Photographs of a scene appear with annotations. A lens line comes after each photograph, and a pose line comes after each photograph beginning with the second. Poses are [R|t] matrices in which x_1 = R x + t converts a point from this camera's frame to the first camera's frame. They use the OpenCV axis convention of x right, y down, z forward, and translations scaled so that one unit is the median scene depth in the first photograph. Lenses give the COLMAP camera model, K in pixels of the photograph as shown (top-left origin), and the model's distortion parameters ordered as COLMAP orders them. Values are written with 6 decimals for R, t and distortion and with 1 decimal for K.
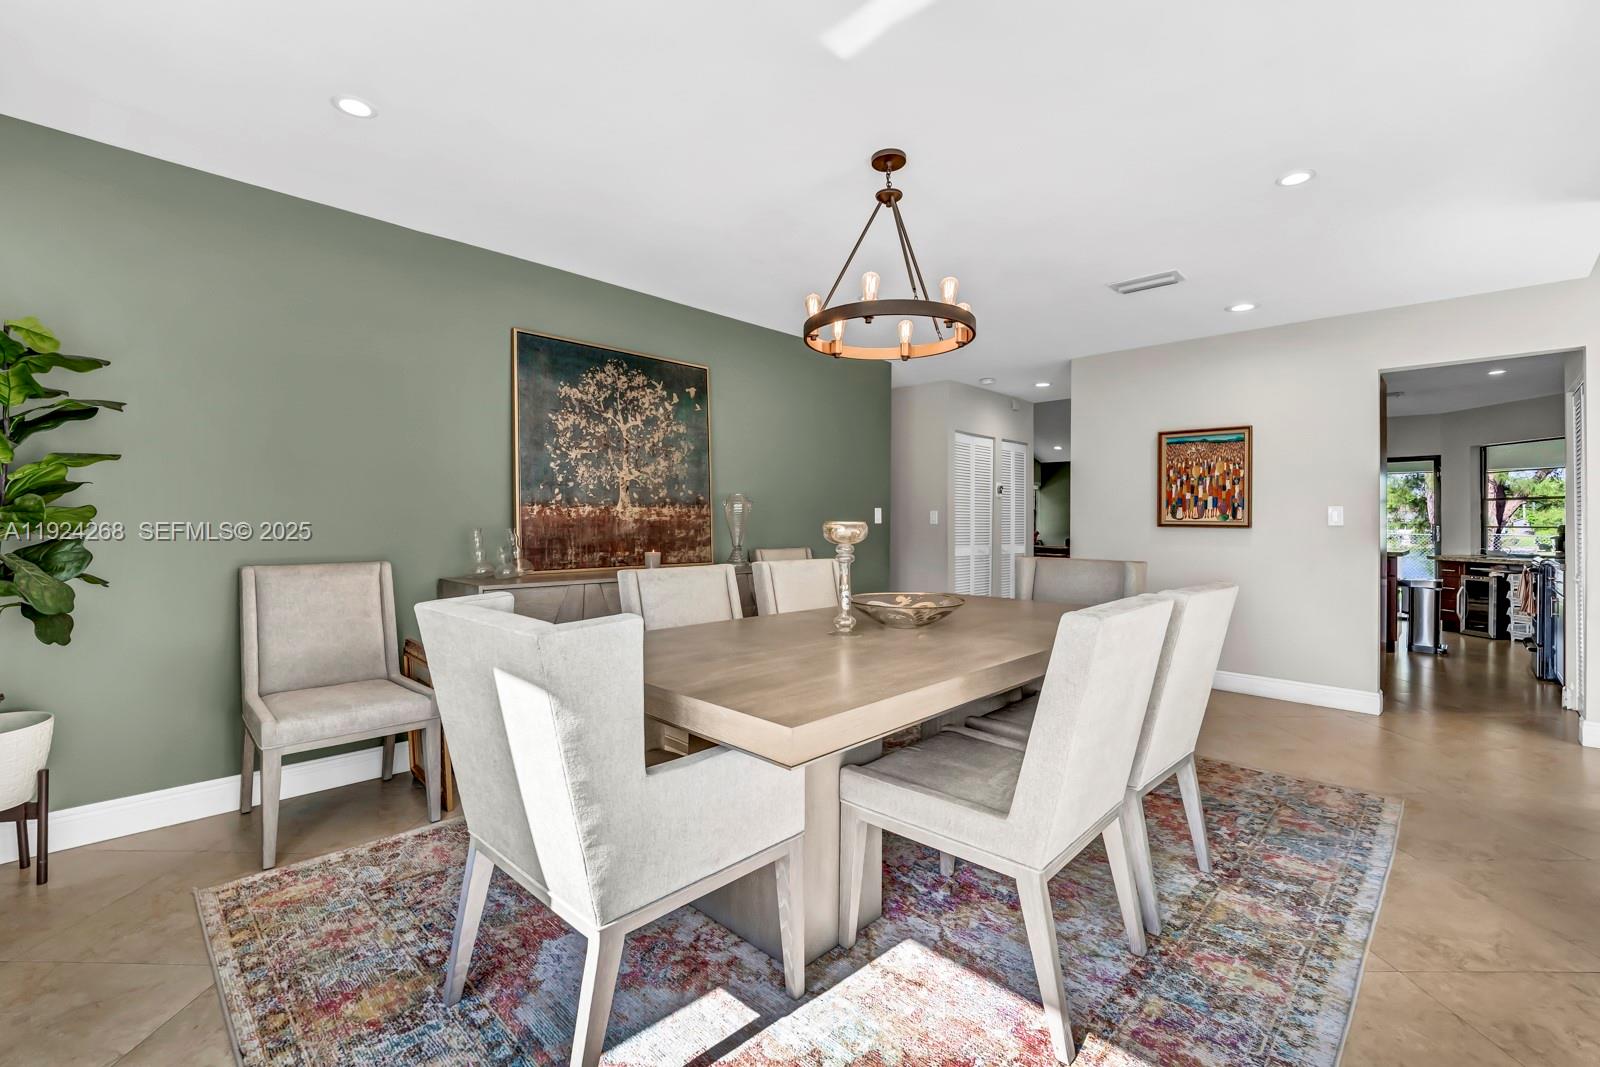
lens RADIAL K [[704.7, 0, 793.2], [0, 704.7, 517.5], [0, 0, 1]] dist [-0.003076, -0.000781]
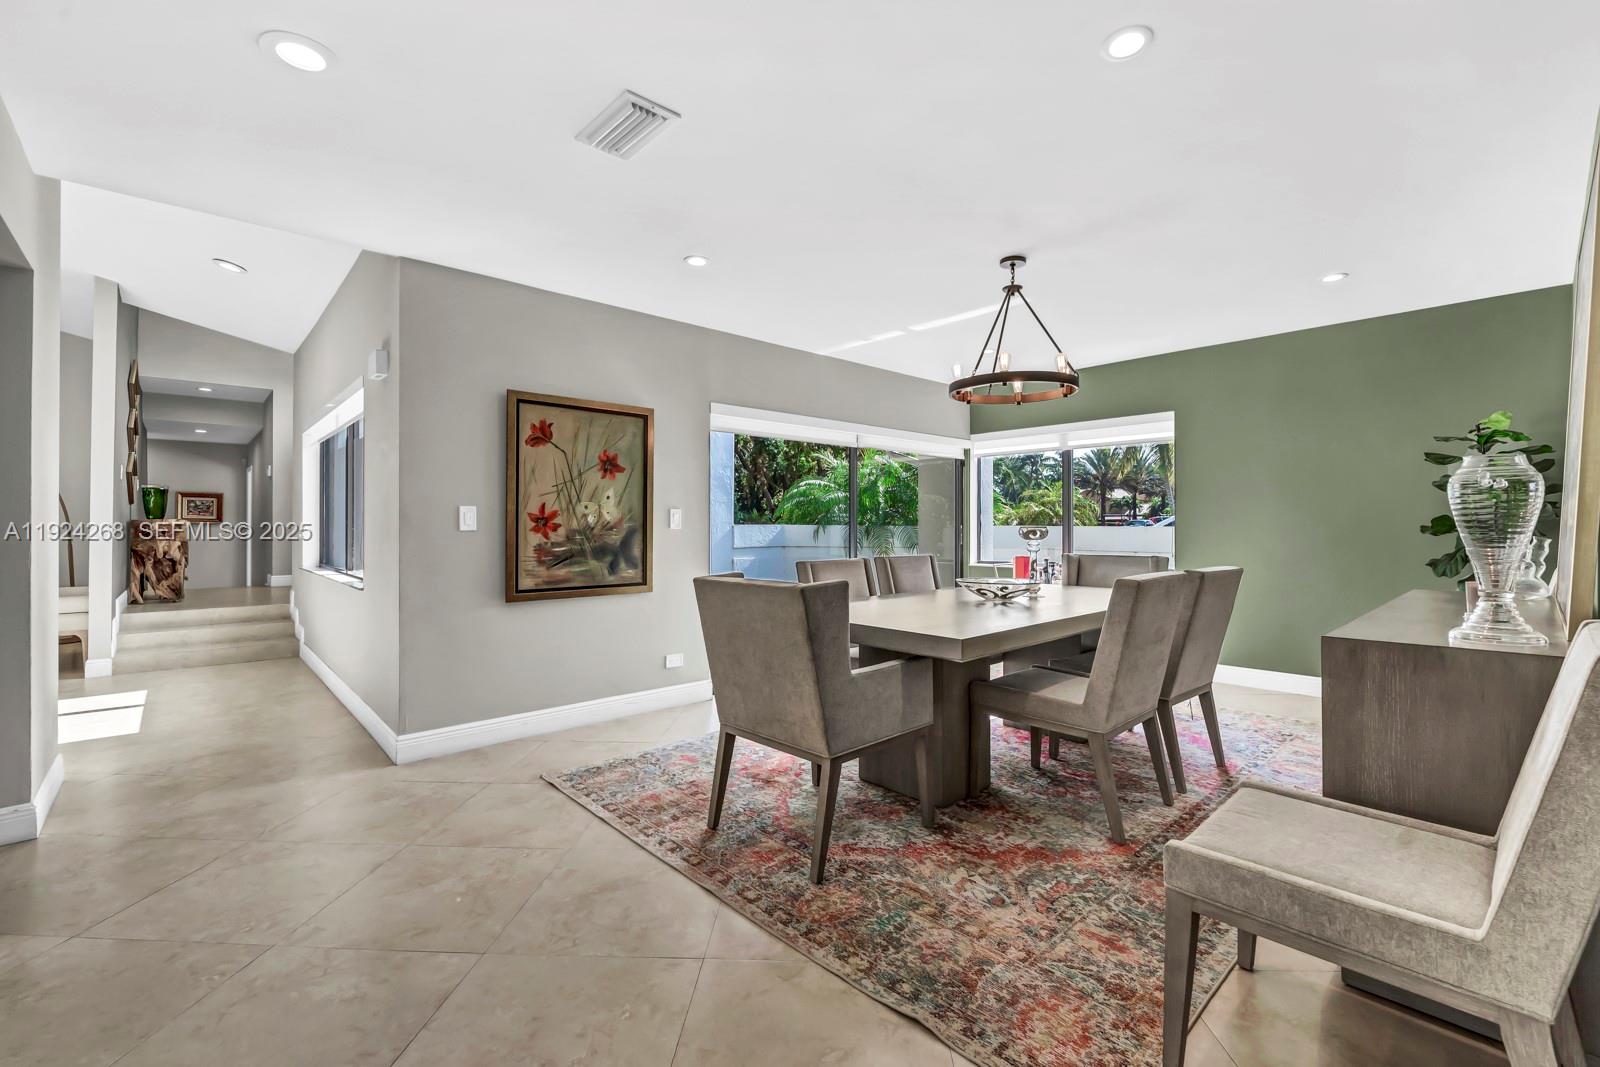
lens RADIAL K [[679.7, 0, 801.4], [0, 679.7, 526.2], [0, 0, 1]] dist [-0.002009, -0.000396]
pose [[-0.998538, -0.003330, 0.053956, 0.313496], [-0.003630, 0.999979, -0.005458, 0.011099], [-0.053937, -0.005646, -0.998528, 1.565434]]
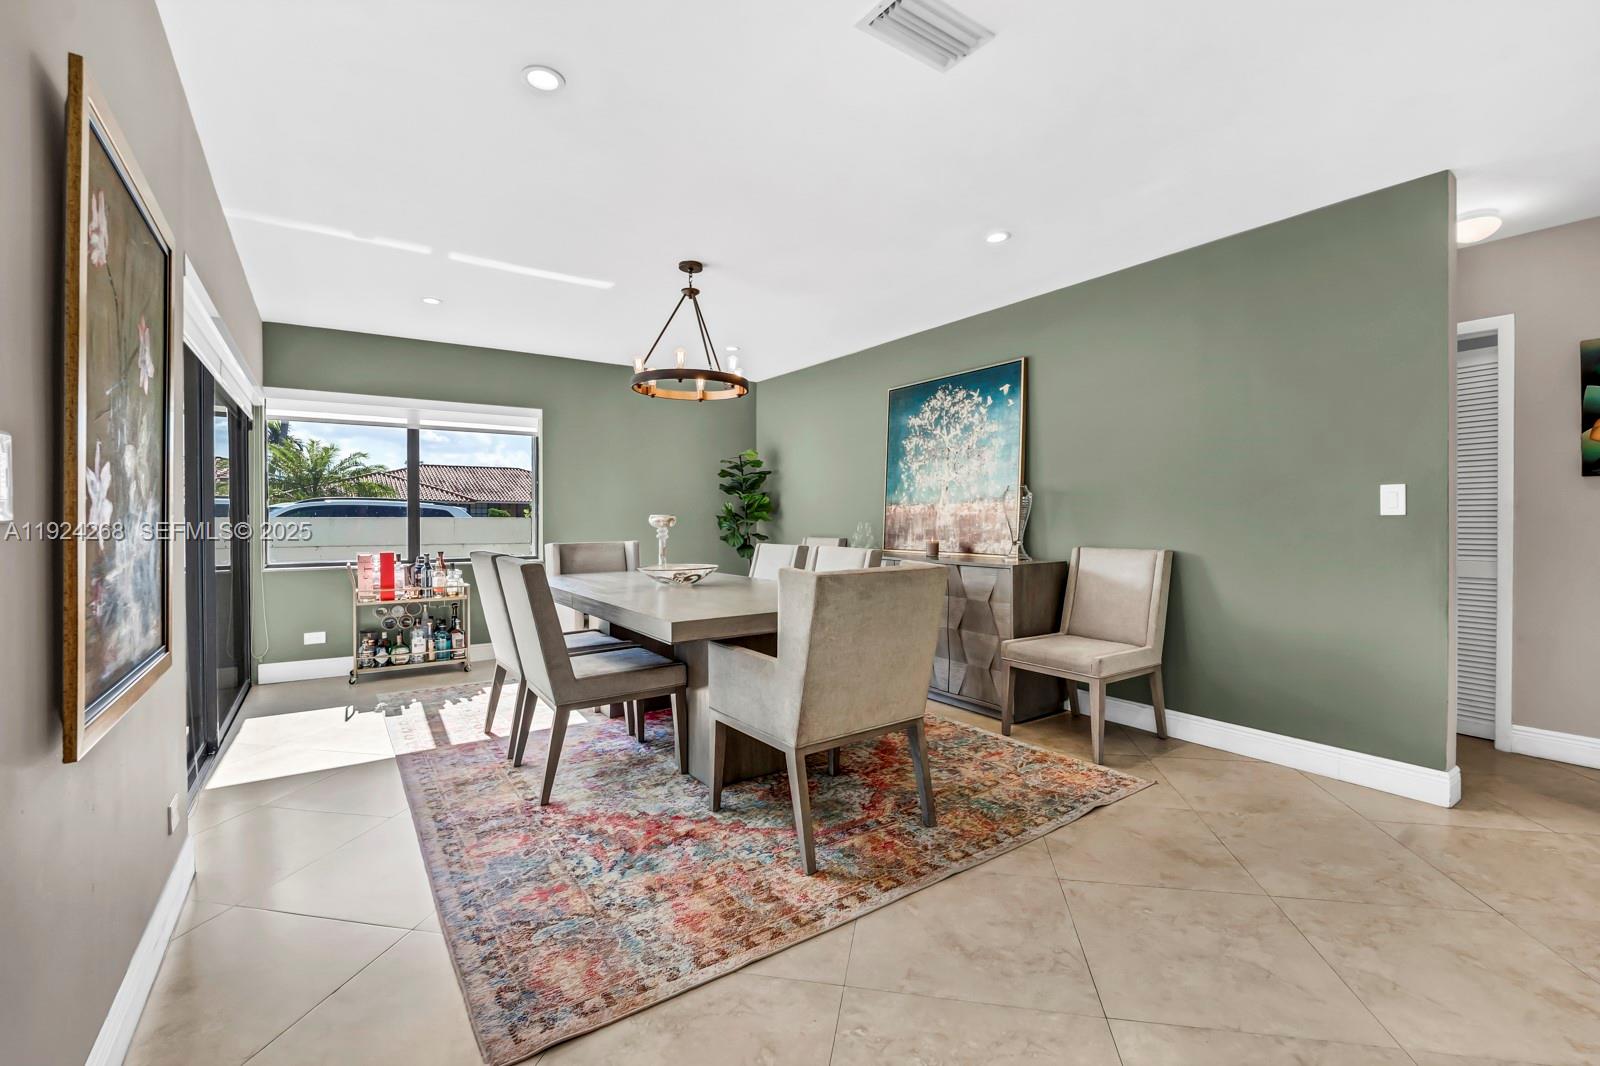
lens RADIAL K [[679.7, 0, 801.4], [0, 679.7, 525.7], [0, 0, 1]] dist [-0.002009, -0.000396]
pose [[-0.190978, 0.005184, -0.981581, 0.986917], [0.004489, 0.999980, 0.004408, 0.017001], [0.981584, -0.003565, -0.190998, 0.998744]]
